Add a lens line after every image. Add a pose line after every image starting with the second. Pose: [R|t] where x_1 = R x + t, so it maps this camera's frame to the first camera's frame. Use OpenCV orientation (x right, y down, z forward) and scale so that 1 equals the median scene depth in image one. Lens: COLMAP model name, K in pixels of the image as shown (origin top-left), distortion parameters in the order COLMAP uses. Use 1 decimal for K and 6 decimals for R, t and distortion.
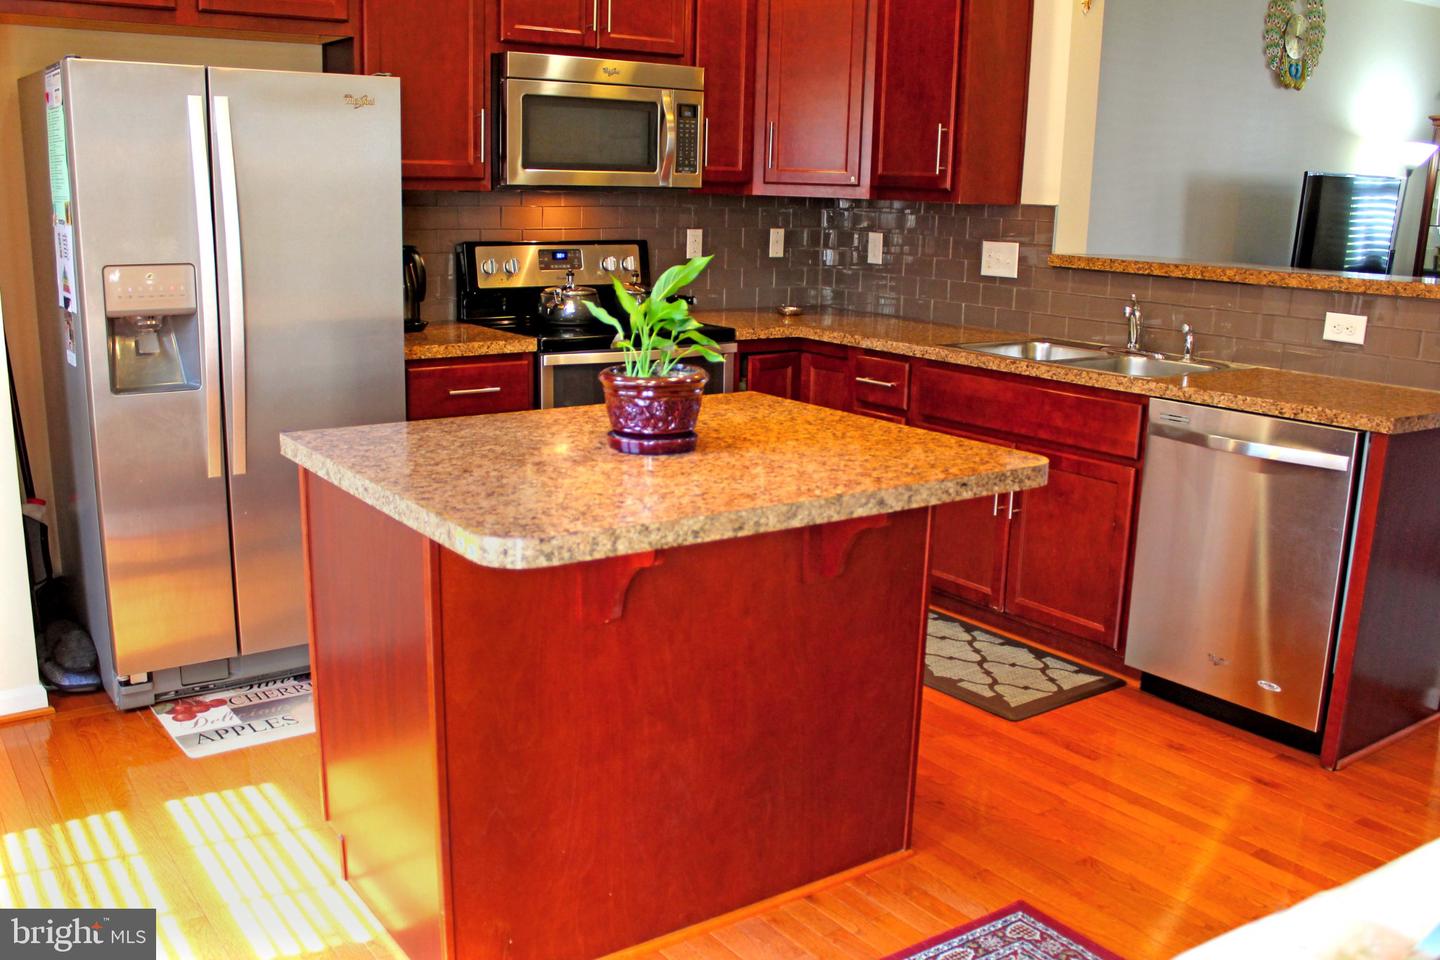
lens RADIAL K [[1291.2, 0, 693.4], [0, 1291.2, 517.9], [0, 0, 1]] dist [-0.161833, 0.138759]
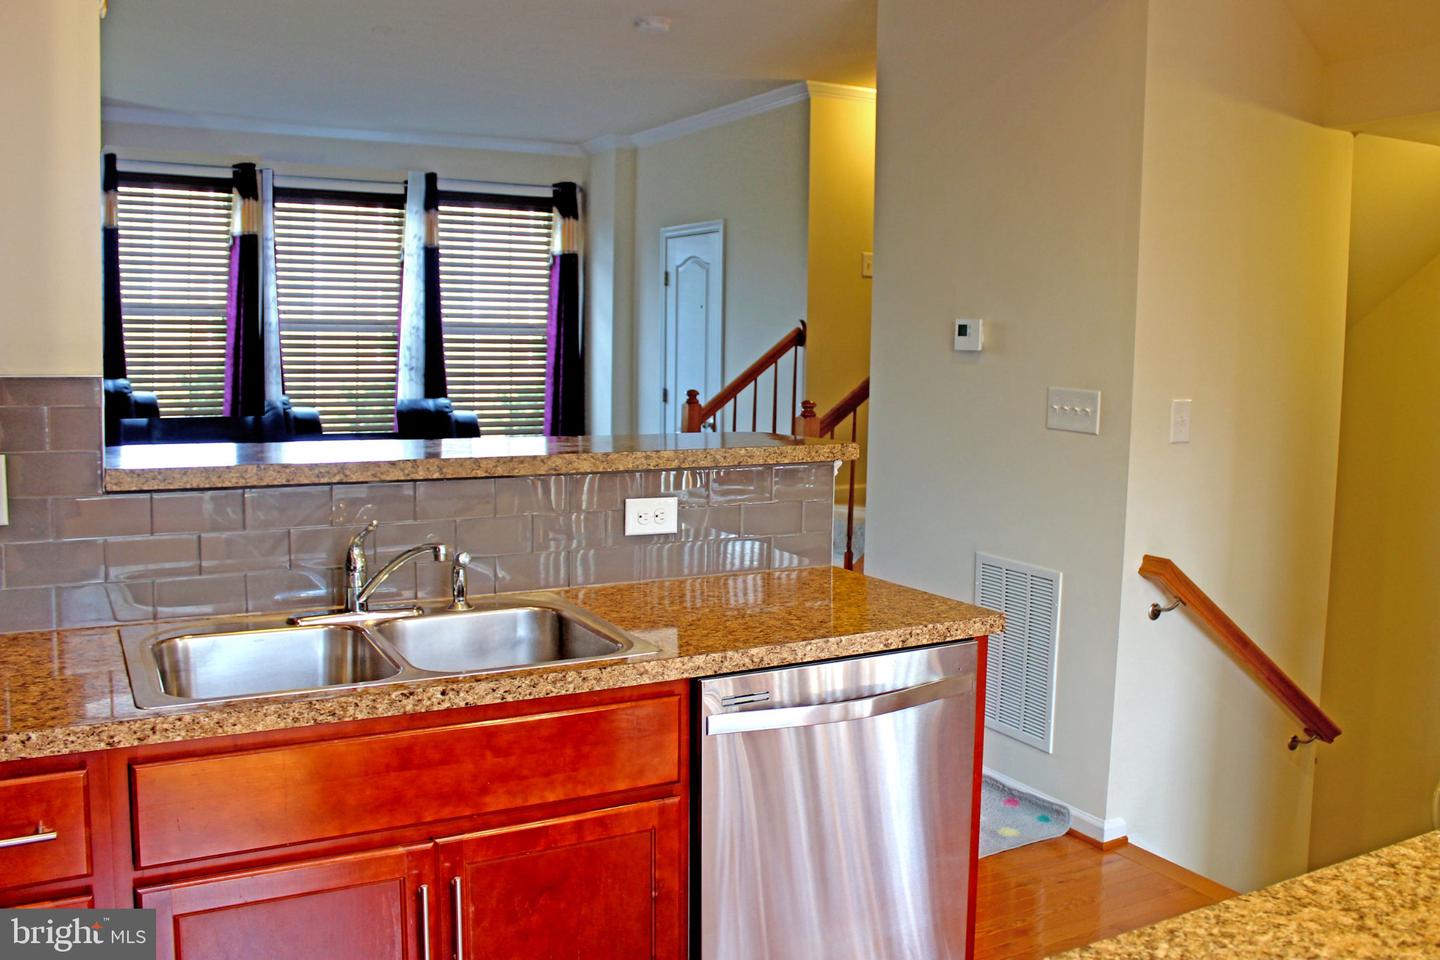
lens RADIAL K [[1297.7, 0, 777.5], [0, 1297.7, 455.0], [0, 0, 1]] dist [-0.171938, 0.161755]
pose [[0.080147, -0.109995, 0.990695, -0.220235], [0.229773, 0.969165, 0.089016, -0.215326], [-0.969939, 0.220501, 0.102950, 0.747830]]
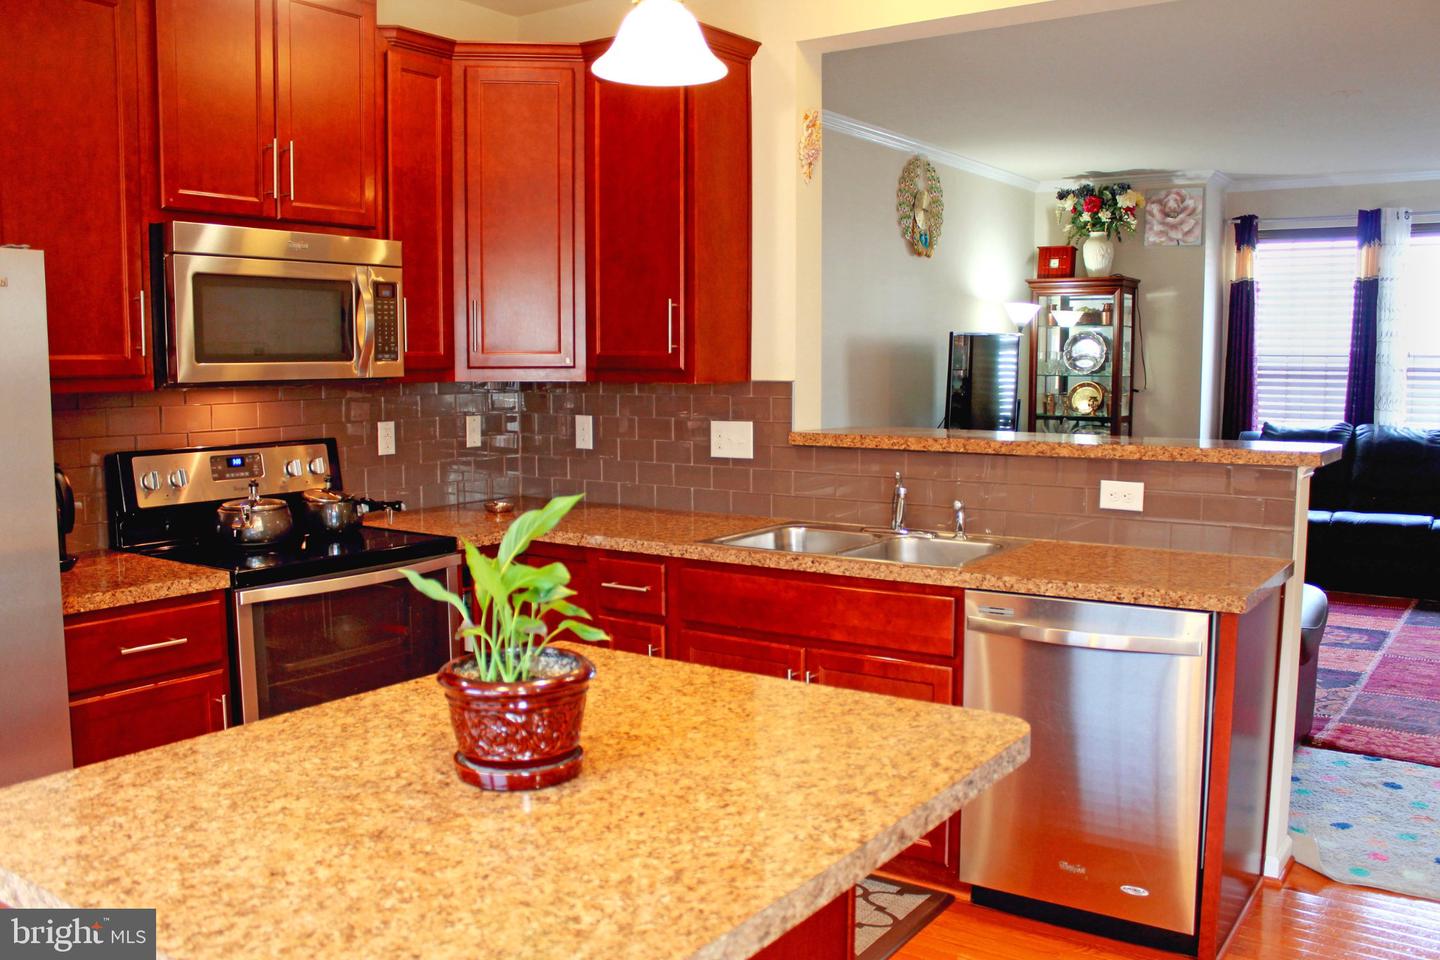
lens RADIAL K [[1223.1, 0, 728.9], [0, 1223.1, 491.6], [0, 0, 1]] dist [-0.168706, 0.157601]
pose [[0.937131, -0.059576, 0.343854, -0.083162], [0.106585, 0.987102, -0.119458, -0.067254], [-0.332302, 0.148597, 0.931394, 0.195498]]
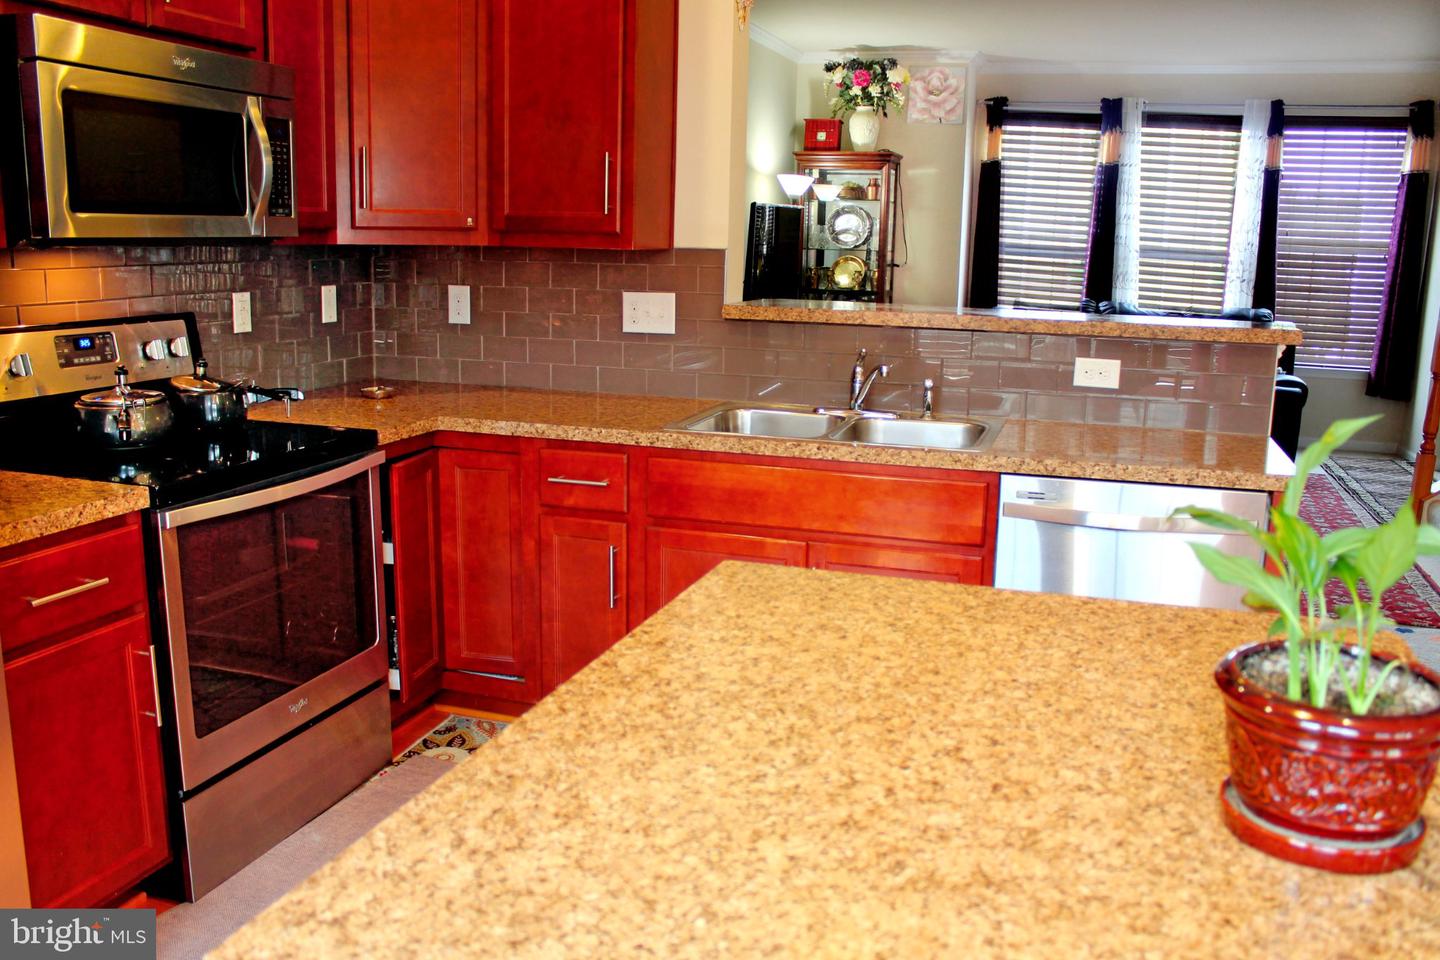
lens RADIAL K [[1198.1, 0, 720.0], [0, 1198.1, 480.0], [0, 0, 1]] dist [-0.166023, 0.154075]
pose [[0.799202, -0.124573, 0.588012, -0.232314], [0.144865, 0.989370, 0.012708, -0.111062], [-0.583344, 0.075027, 0.808752, 0.390192]]
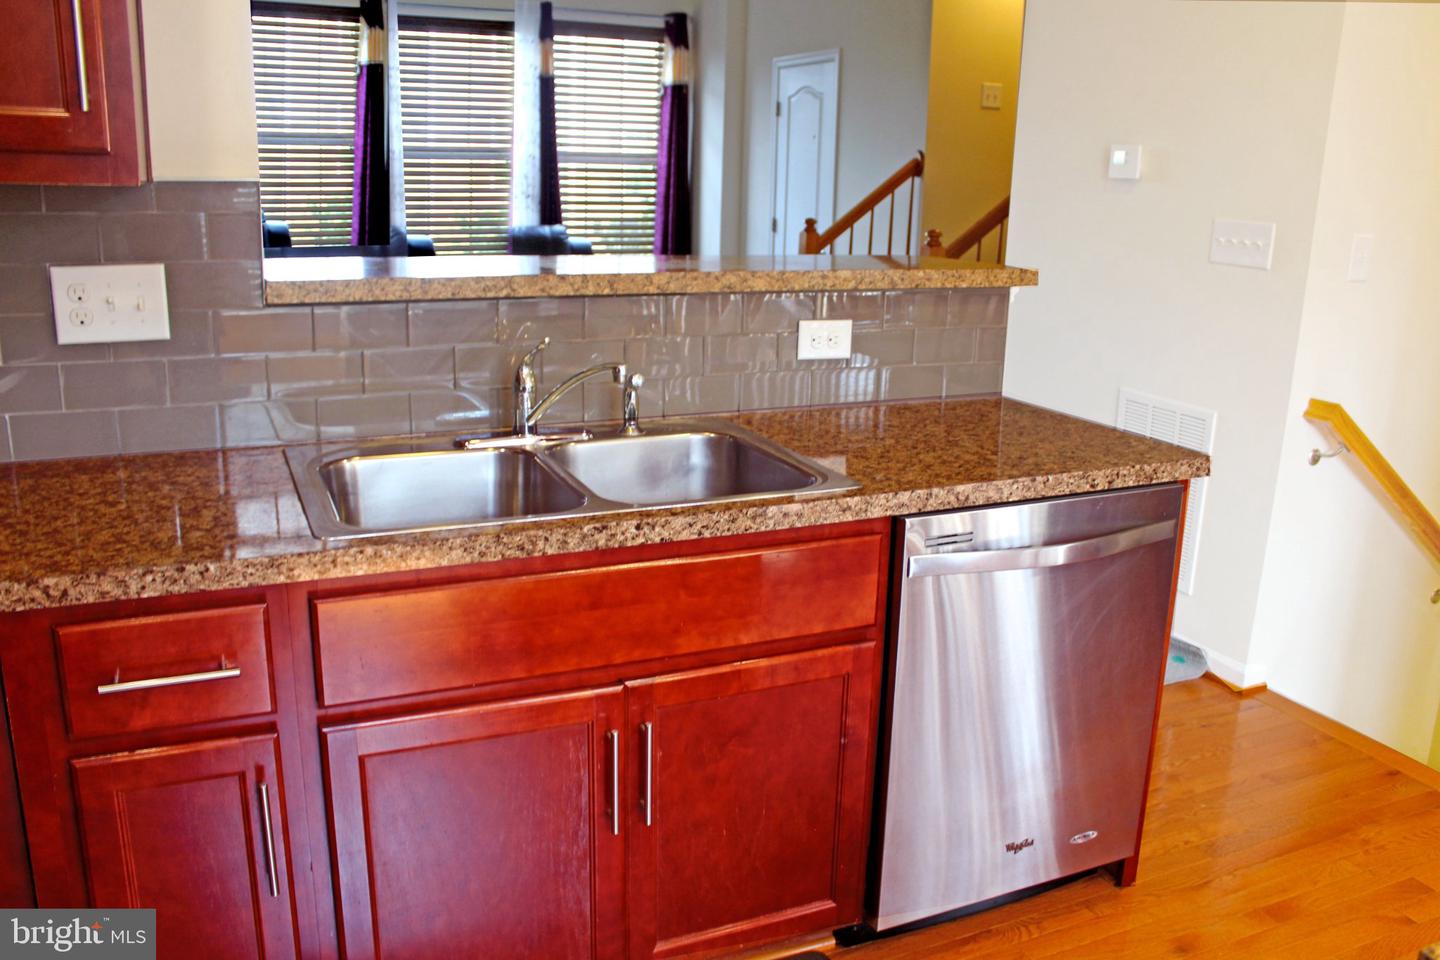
lens RADIAL K [[1198.1, 0, 720.0], [0, 1198.1, 480.0], [0, 0, 1]] dist [-0.166023, 0.154075]
pose [[0.184250, -0.261193, 0.947539, -0.143372], [0.220344, 0.950483, 0.219159, -0.214200], [-0.957862, 0.168404, 0.232679, 0.814859]]
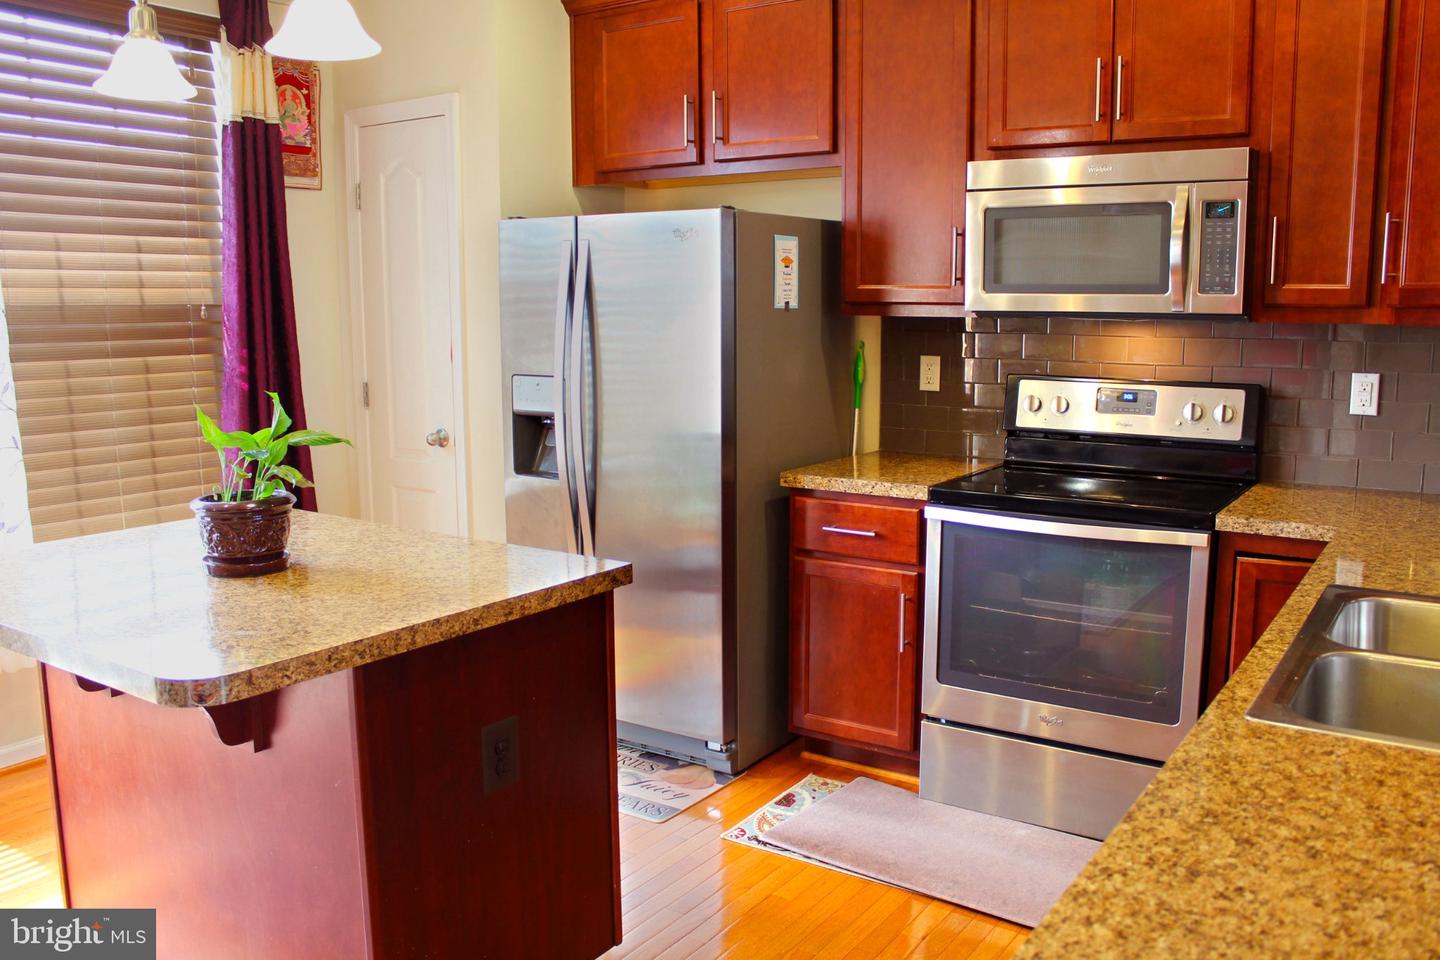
lens RADIAL K [[1176.8, 0, 723.4], [0, 1176.8, 484.0], [0, 0, 1]] dist [-0.173515, 0.138625]
pose [[0.359965, 0.121502, -0.925020, 0.566795], [-0.220212, 0.974534, 0.042312, -0.145273], [0.906604, 0.188470, 0.377554, 0.580633]]
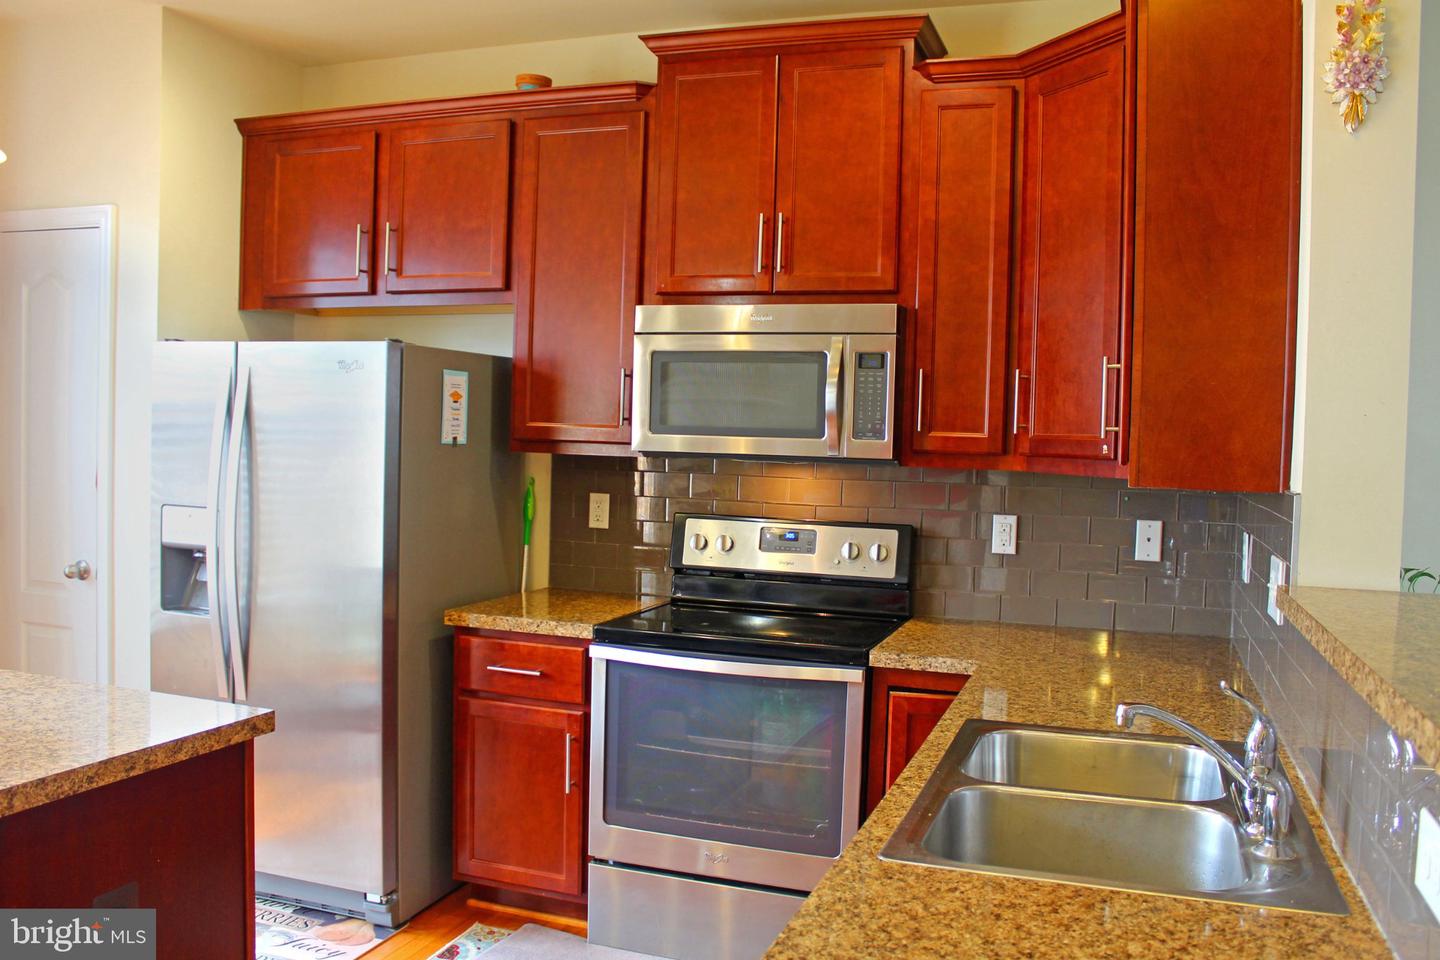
lens RADIAL K [[1176.8, 0, 723.4], [0, 1176.8, 484.0], [0, 0, 1]] dist [-0.173515, 0.138625]
pose [[0.588783, 0.029489, -0.807753, 0.572291], [-0.217011, 0.968411, -0.122829, -0.155020], [0.778615, 0.247611, 0.576583, 0.594511]]
